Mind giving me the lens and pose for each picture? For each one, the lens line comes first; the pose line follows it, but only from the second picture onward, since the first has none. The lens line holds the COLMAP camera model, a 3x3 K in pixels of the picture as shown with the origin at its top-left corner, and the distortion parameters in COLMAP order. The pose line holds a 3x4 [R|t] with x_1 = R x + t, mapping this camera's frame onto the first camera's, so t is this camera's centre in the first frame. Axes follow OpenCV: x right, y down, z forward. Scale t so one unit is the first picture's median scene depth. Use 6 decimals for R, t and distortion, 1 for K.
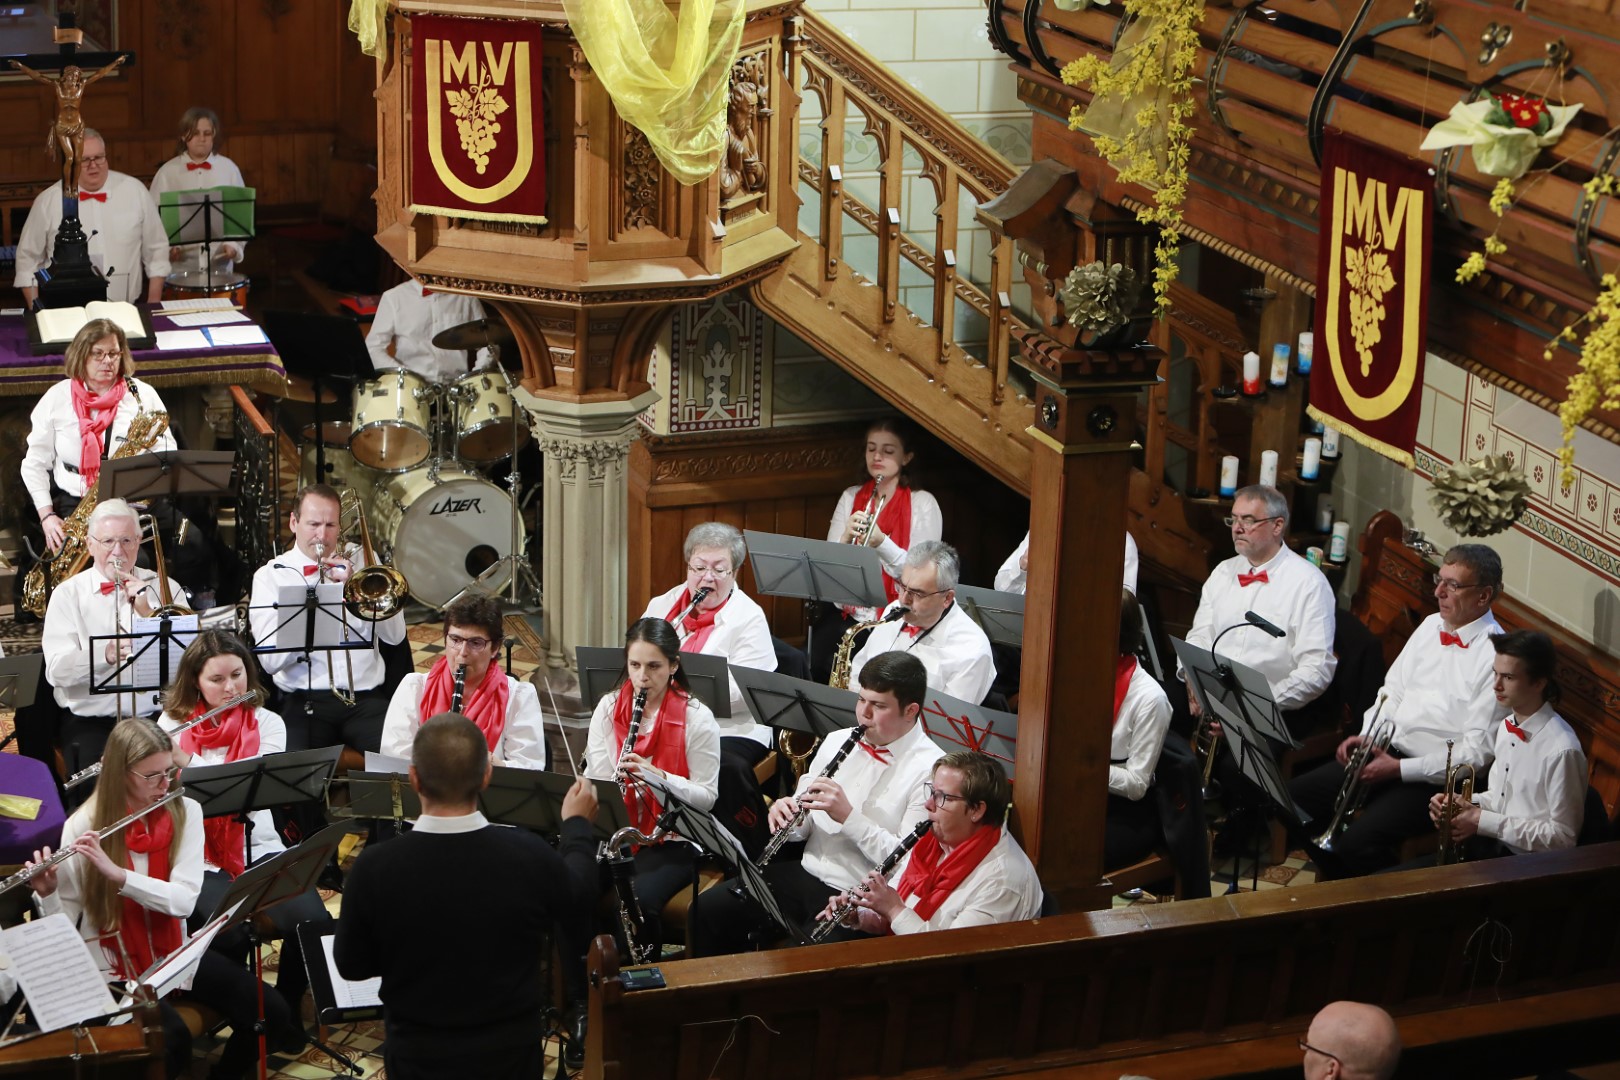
lens RADIAL K [[3325.2, 0, 814.5], [0, 3325.2, 597.2], [0, 0, 1]] dist [-0.284203, 0.000000]
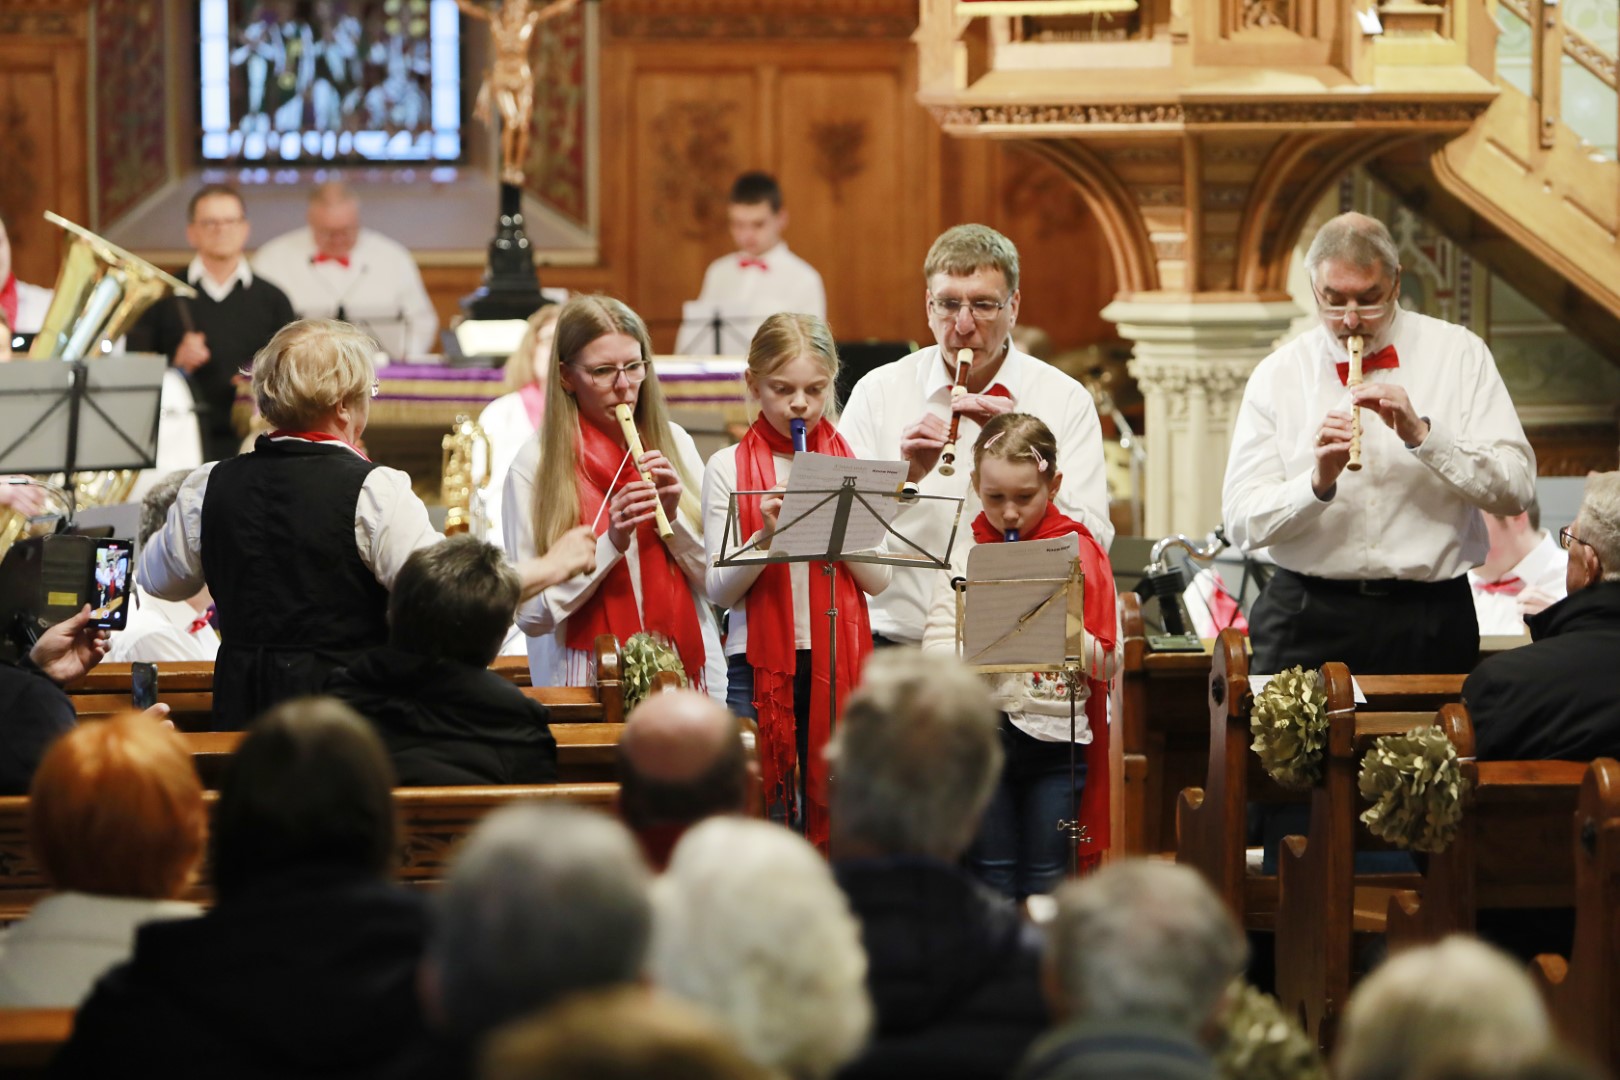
lens RADIAL K [[6568.6, 0, 823.4], [0, 6568.6, 548.3], [0, 0, 1]] dist [0.565337, 0.000000]
pose [[0.983579, -0.018711, -0.179506, 0.112905], [-0.026817, 0.968418, -0.247884, 0.368234], [0.178475, 0.248628, 0.952014, -0.396966]]
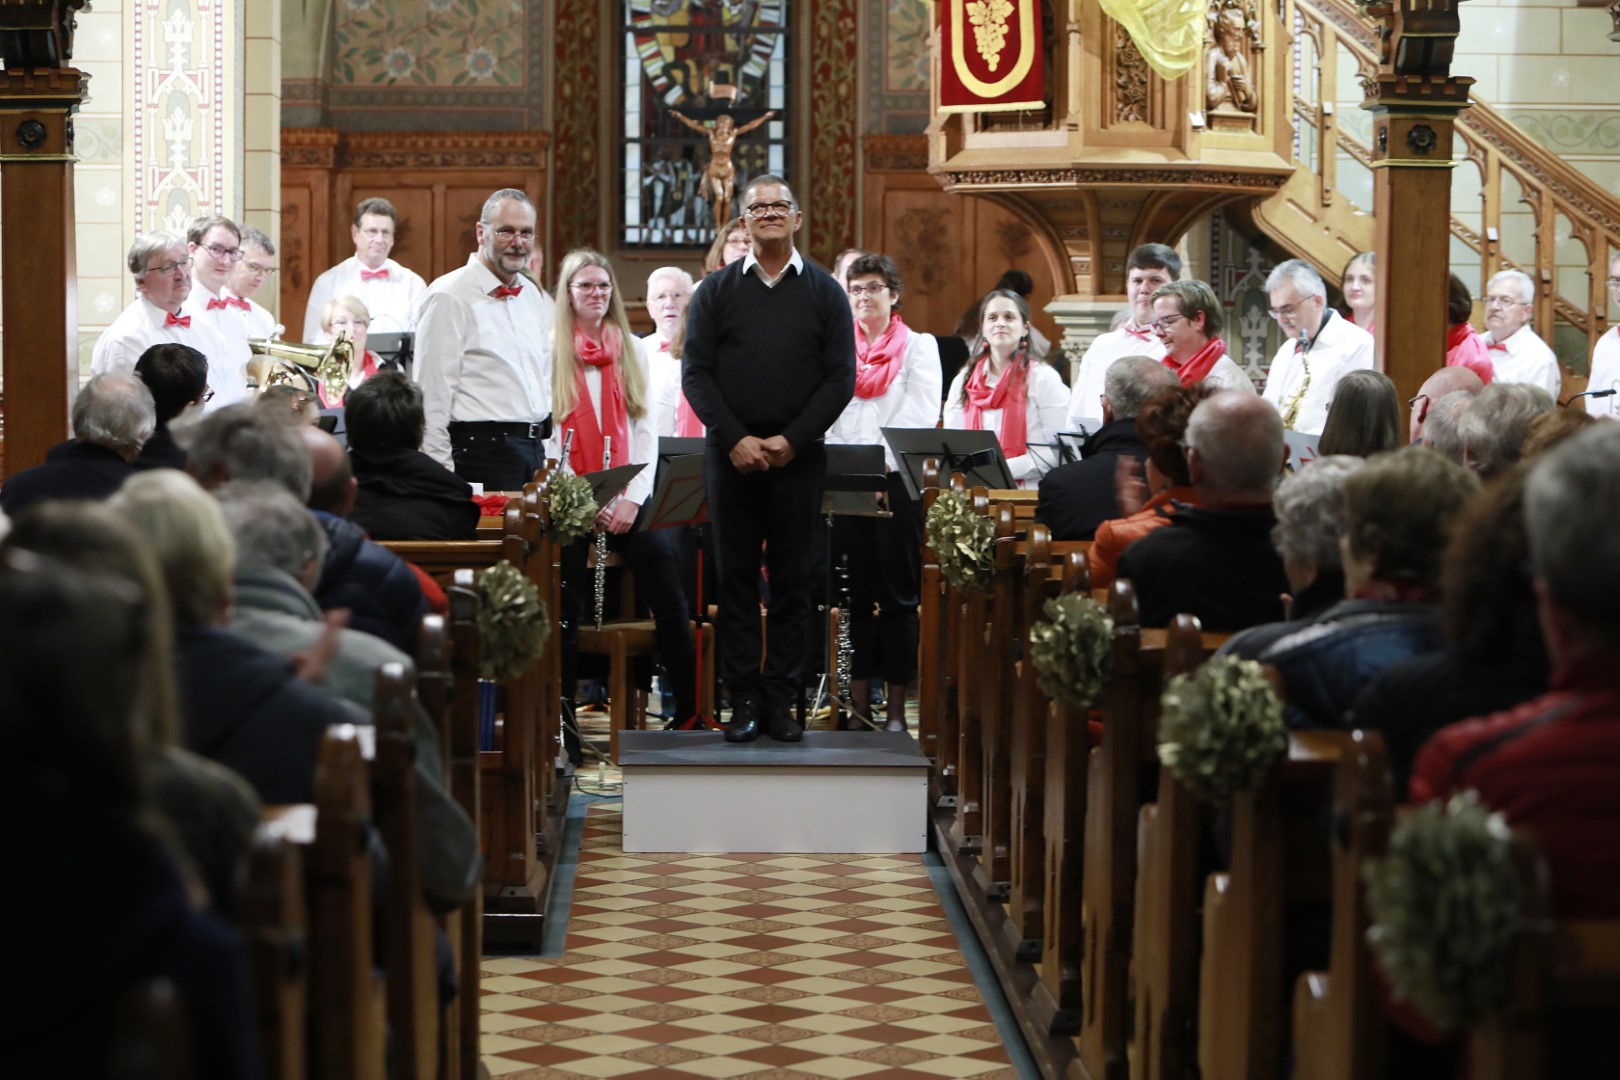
lens RADIAL K [[3995.1, 0, 820.4], [0, 3995.1, 540.9], [0, 0, 1]] dist [-0.136592, 0.000000]
pose [[0.955092, -0.003283, -0.296290, 0.252465], [-0.073029, 0.966484, -0.246120, 0.375713], [0.287167, 0.256705, 0.922842, -0.273877]]
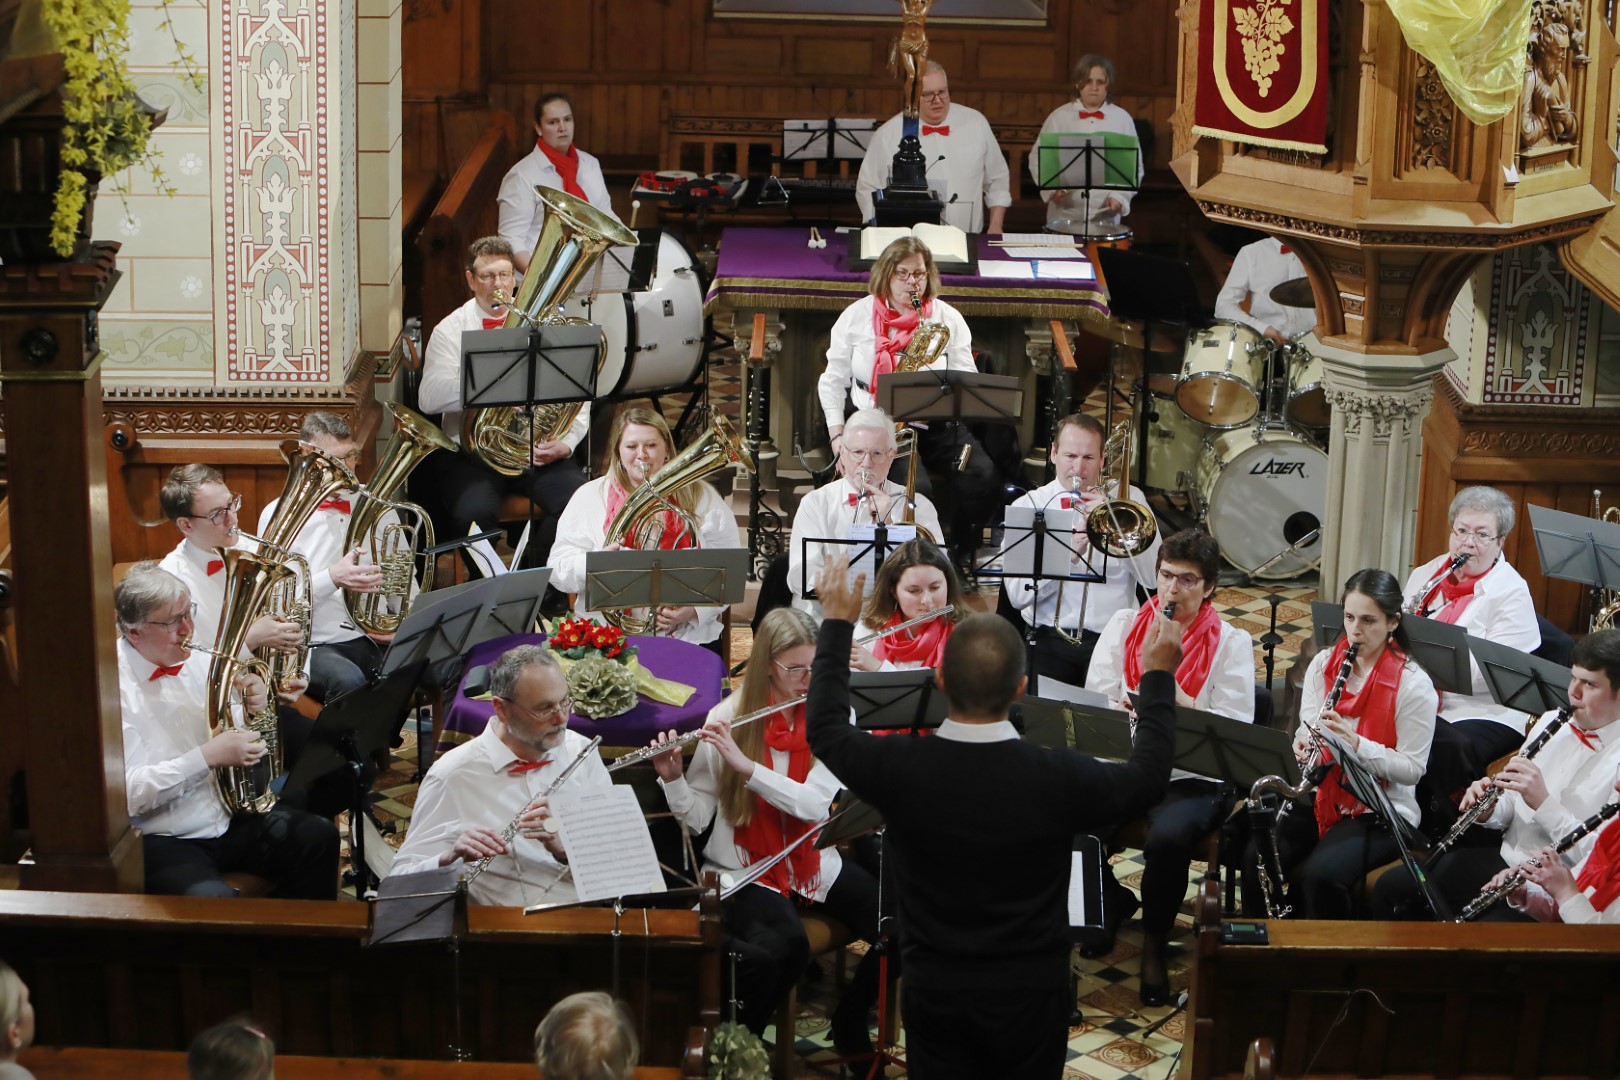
lens RADIAL K [[3325.2, 0, 820.0], [0, 3325.2, 569.8], [0, 0, 1]] dist [-0.284203, 0.000000]
pose [[0.943084, 0.095317, -0.318603, 0.090440], [-0.101691, 0.994810, -0.003393, 0.022482], [0.316626, 0.035599, 0.947882, 0.066454]]
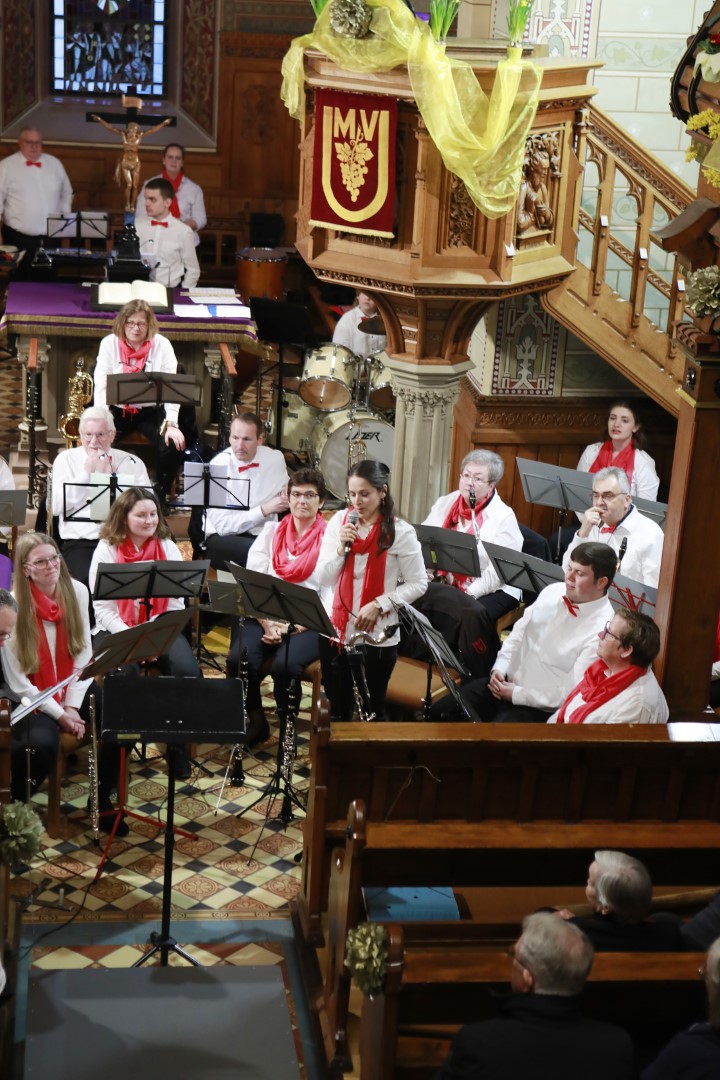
lens RADIAL K [[2056.0, 0, 352.6], [0, 2056.0, 541.4], [0, 0, 1]] dist [0.215288, 0.000000]
pose [[0.977579, 0.092202, -0.189312, 0.088098], [-0.092635, 0.995678, 0.006577, 0.018898], [0.189100, 0.011108, 0.981895, 0.076820]]
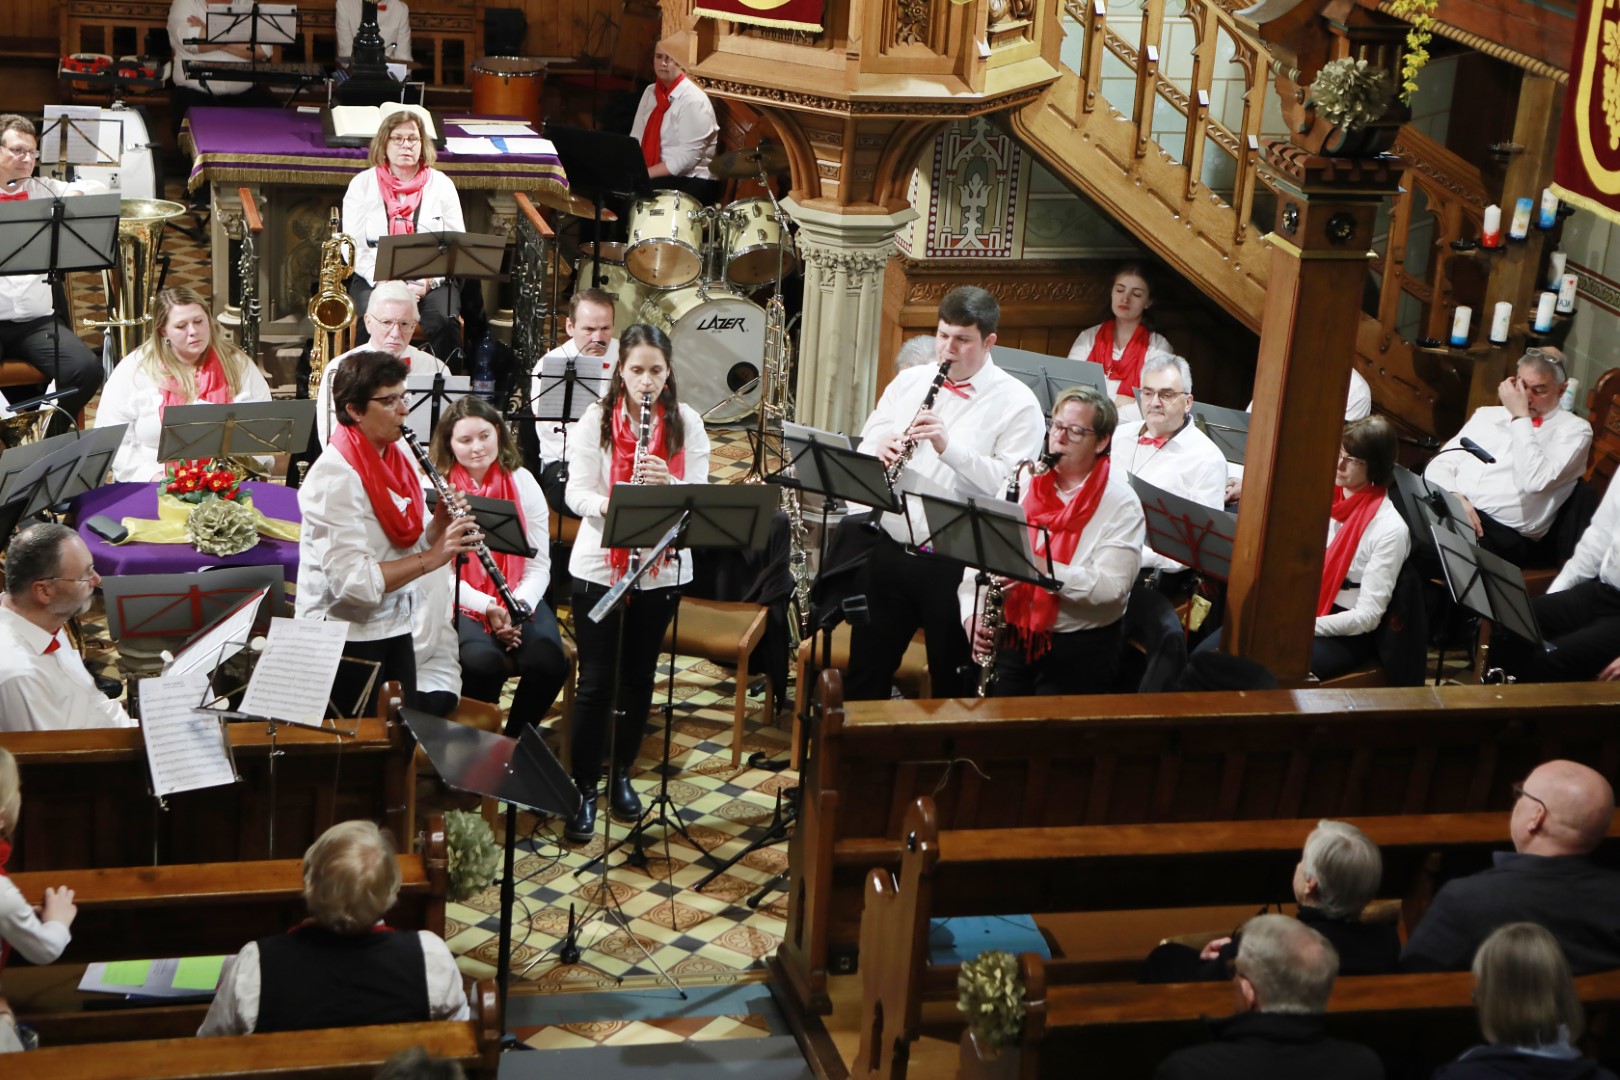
lens RADIAL K [[3084.0, 0, 812.5], [0, 3084.0, 551.0], [0, 0, 1]] dist [0.215288, 0.000000]
pose [[0.994816, 0.067089, -0.076416, 0.002689], [-0.066533, 0.997736, 0.009801, 0.041543], [0.076901, -0.004666, 0.997028, 0.011216]]
